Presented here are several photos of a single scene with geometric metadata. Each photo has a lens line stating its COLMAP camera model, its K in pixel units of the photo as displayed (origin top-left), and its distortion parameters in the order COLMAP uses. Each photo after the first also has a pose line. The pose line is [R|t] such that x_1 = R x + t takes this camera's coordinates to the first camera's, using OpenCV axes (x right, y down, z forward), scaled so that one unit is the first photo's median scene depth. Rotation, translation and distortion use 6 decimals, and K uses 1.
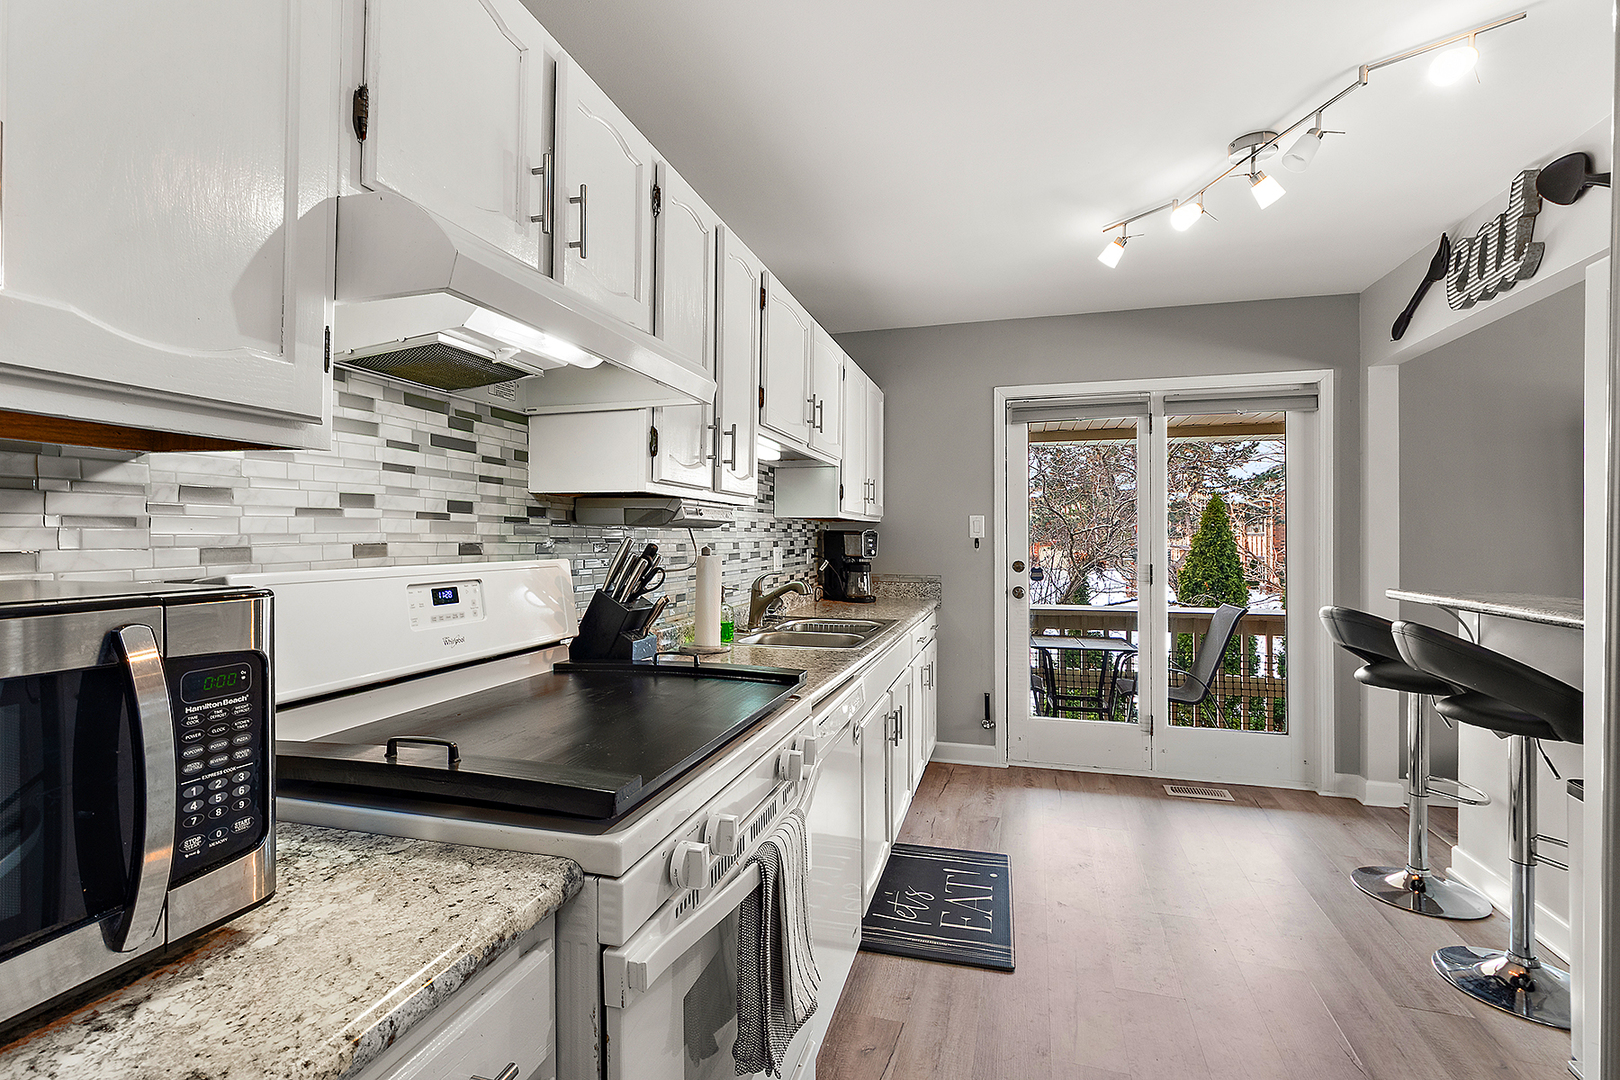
lens RADIAL K [[727.9, 0, 782.1], [0, 727.9, 536.1], [0, 0, 1]] dist [-0.014789, 0.001144]
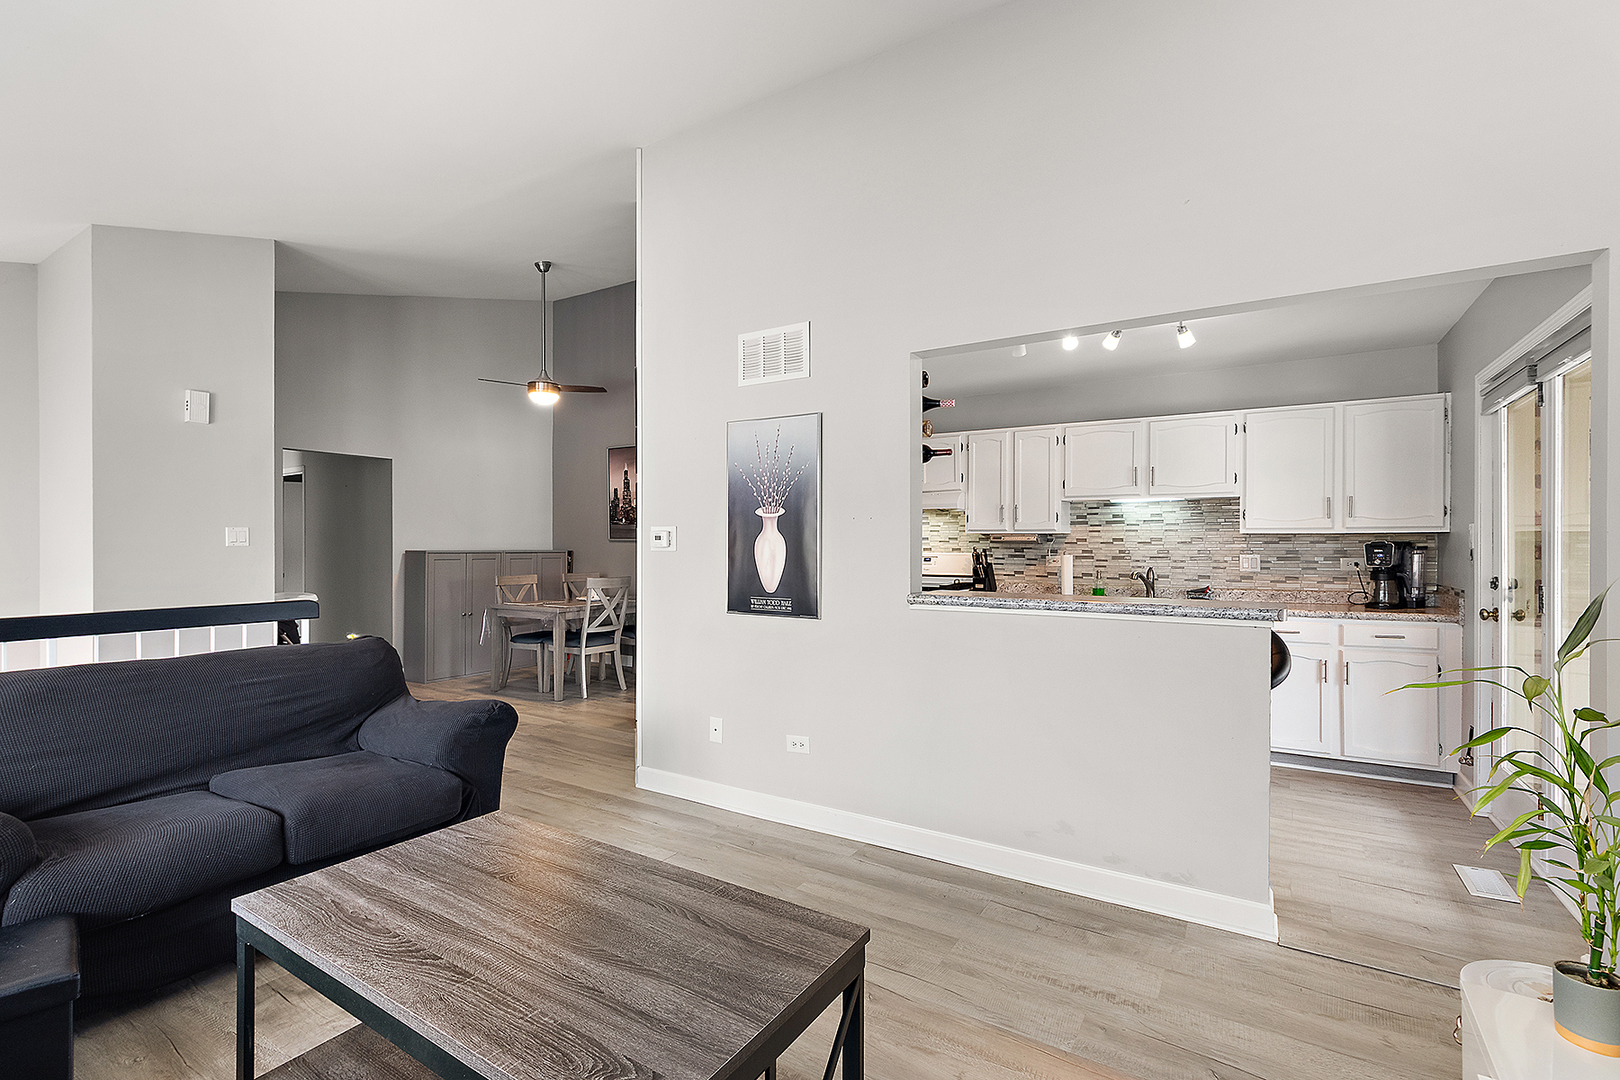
lens RADIAL K [[727.9, 0, 798.8], [0, 727.9, 548.5], [0, 0, 1]] dist [-0.014789, 0.001144]
pose [[-0.259109, -0.003847, -0.965840, 3.758788], [0.001953, 0.999988, -0.004507, 0.028594], [0.965846, -0.003054, -0.259099, 1.289660]]
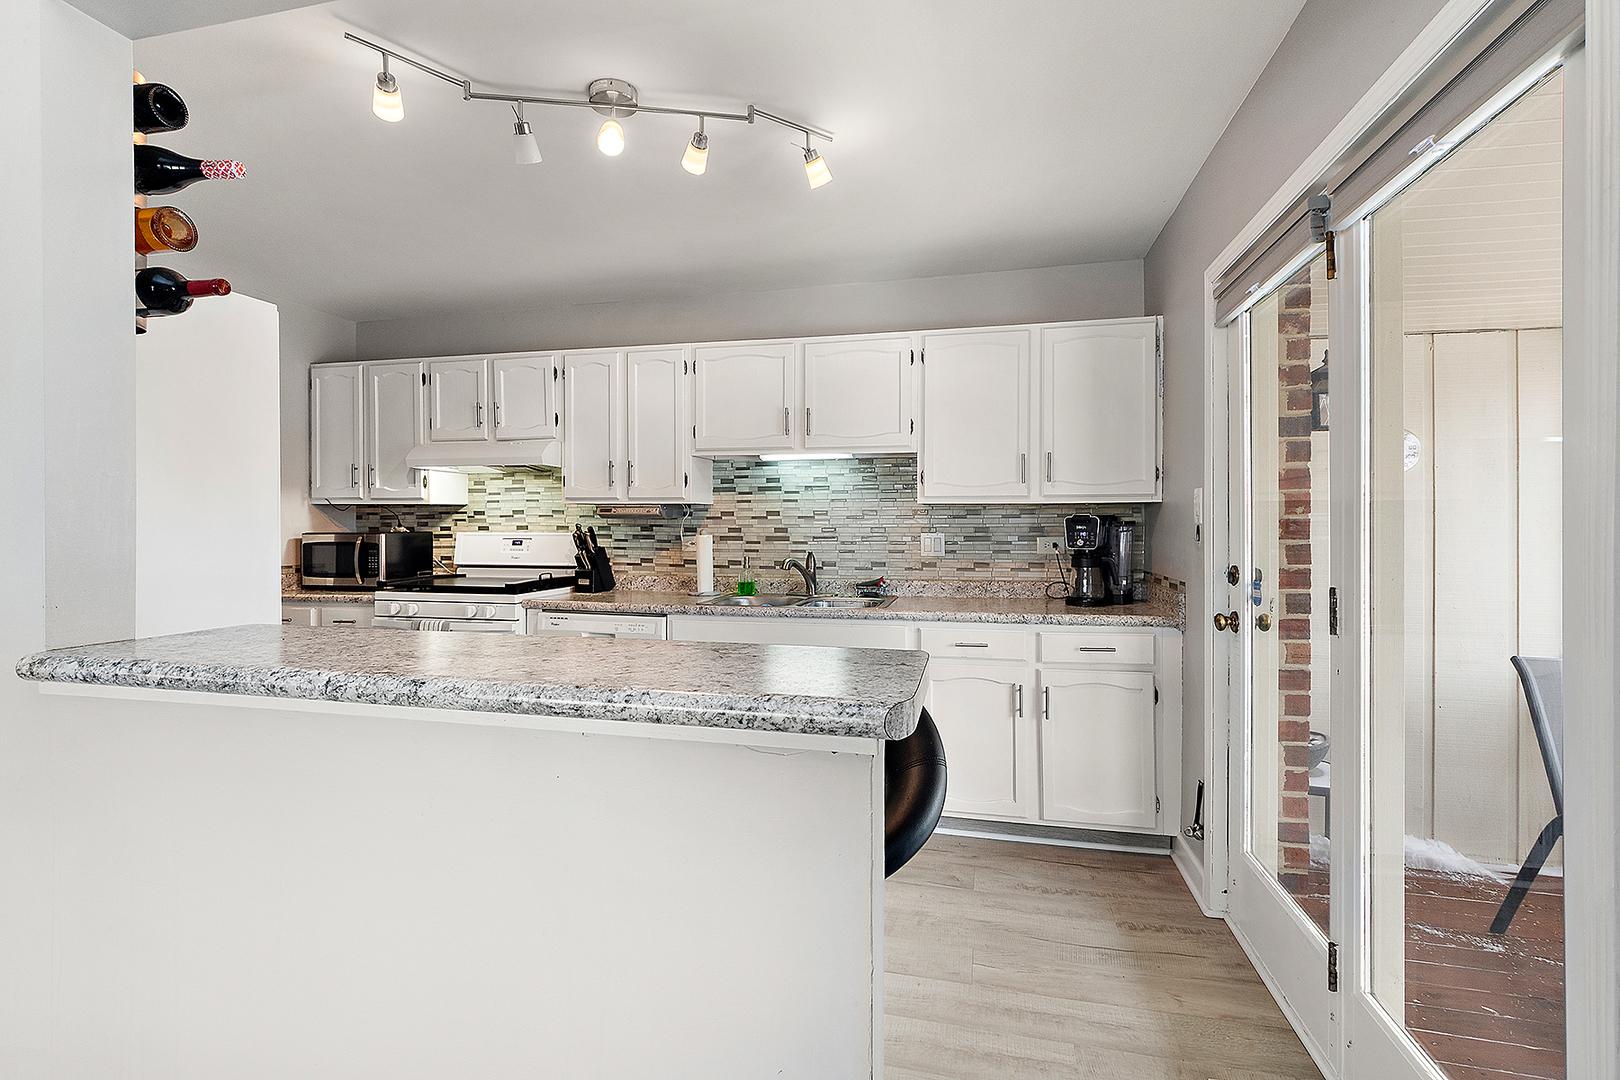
lens RADIAL K [[727.9, 0, 802.9], [0, 727.9, 523.7], [0, 0, 1]] dist [-0.014789, 0.001144]
pose [[0.072350, -0.007168, -0.997354, 2.439505], [0.005782, 0.999960, -0.006767, 0.027606], [0.997363, -0.005277, 0.072389, 1.811706]]
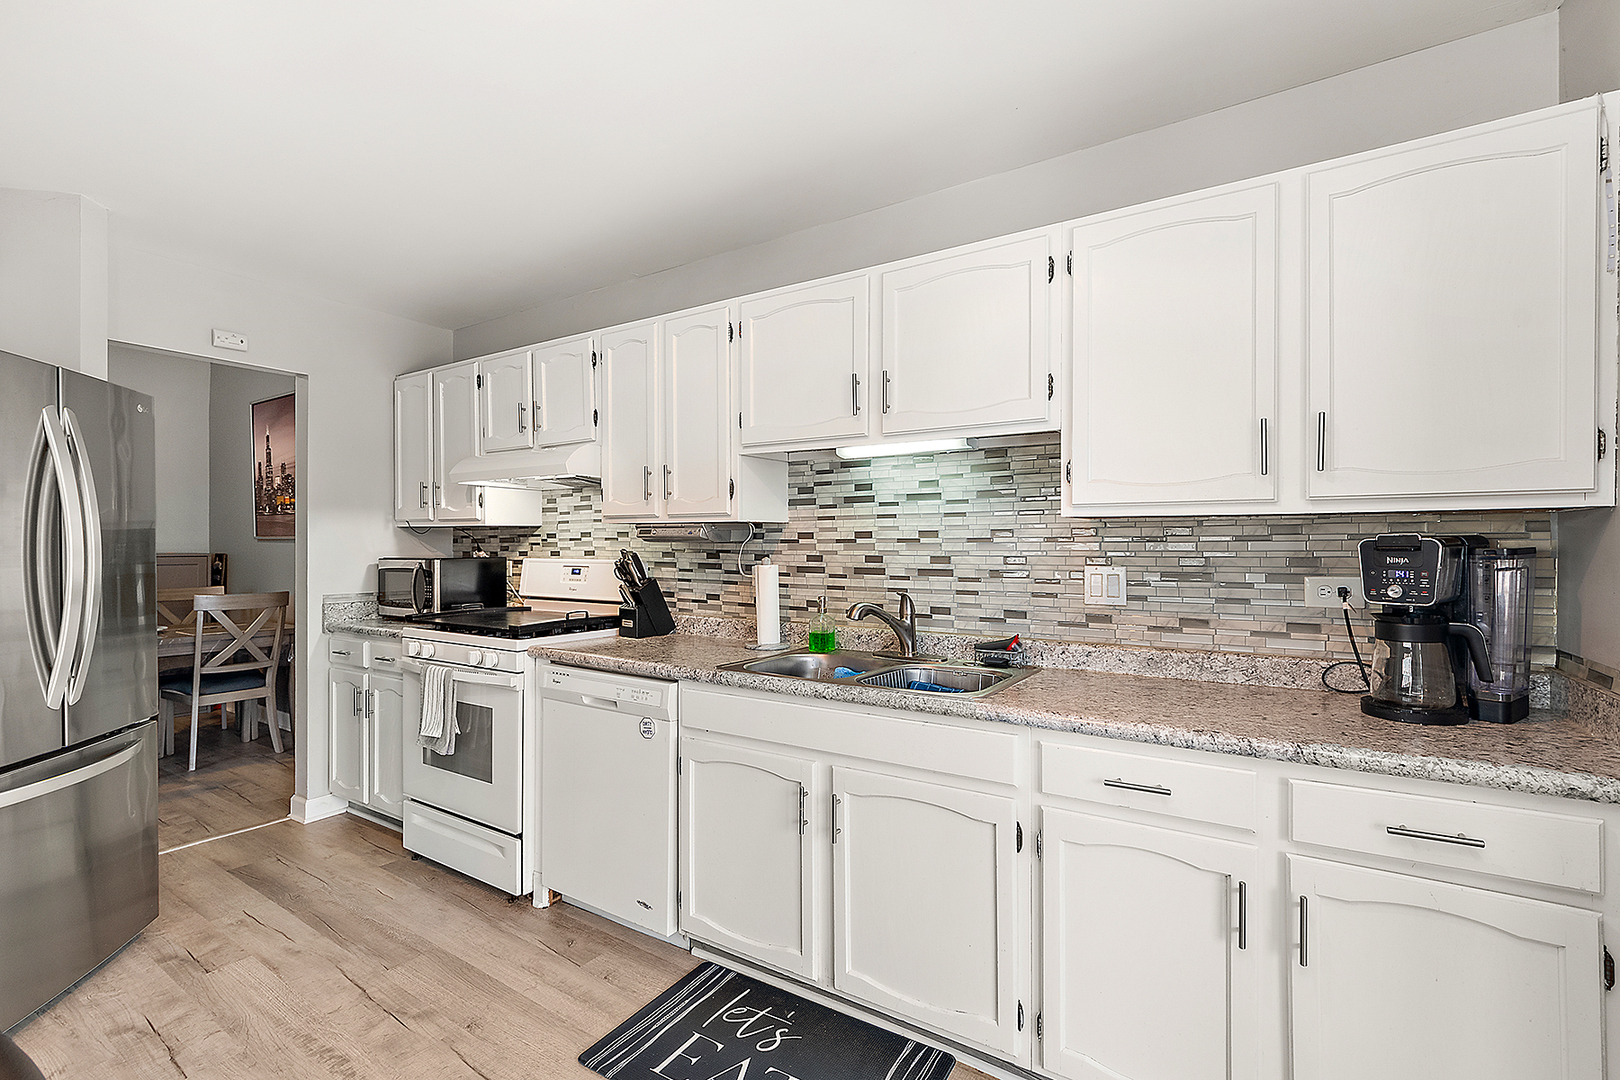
lens RADIAL K [[727.9, 0, 796.7], [0, 727.9, 545.0], [0, 0, 1]] dist [-0.014789, 0.001144]
pose [[-0.276088, -0.008855, -0.961092, 1.609317], [0.001596, 0.999952, -0.009671, 0.014946], [0.961131, -0.004204, -0.276060, 2.235805]]
